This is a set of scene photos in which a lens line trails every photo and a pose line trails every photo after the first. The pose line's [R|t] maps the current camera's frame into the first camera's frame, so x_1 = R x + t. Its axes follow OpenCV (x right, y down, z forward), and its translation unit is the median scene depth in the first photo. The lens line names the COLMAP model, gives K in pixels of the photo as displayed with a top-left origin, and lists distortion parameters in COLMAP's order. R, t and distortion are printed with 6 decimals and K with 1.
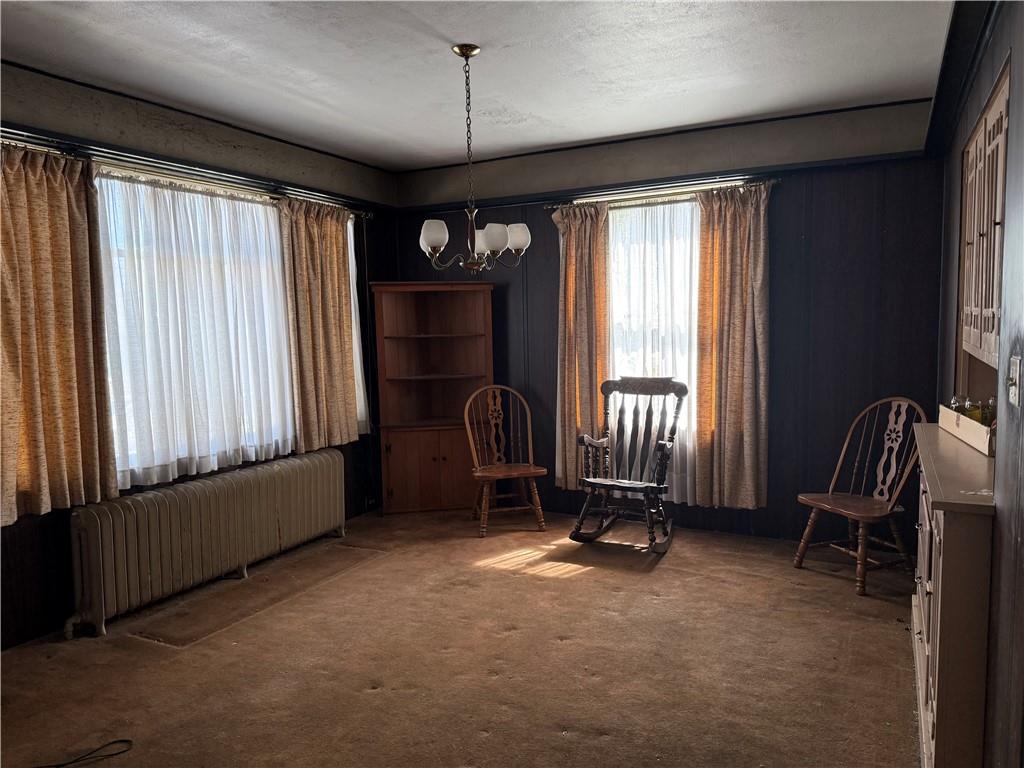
lens RADIAL K [[716.8, 0, 512.6], [0, 716.8, 387.4], [0, 0, 1]] dist [0.012572, -0.002024]
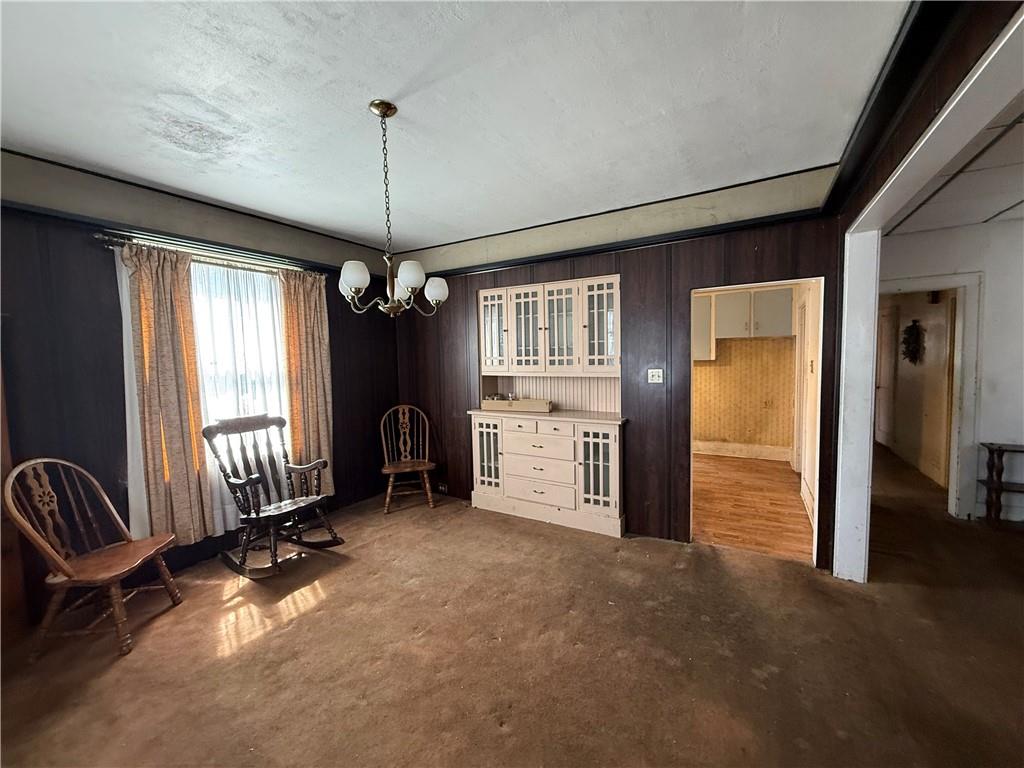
lens RADIAL K [[407.6, 0, 509.7], [0, 407.6, 382.1], [0, 0, 1]] dist [0.001674, -0.000277]
pose [[0.059838, -0.043033, 0.997280, -0.462437], [0.113815, 0.992849, 0.036012, -0.047502], [-0.991698, 0.111350, 0.064308, 0.567558]]
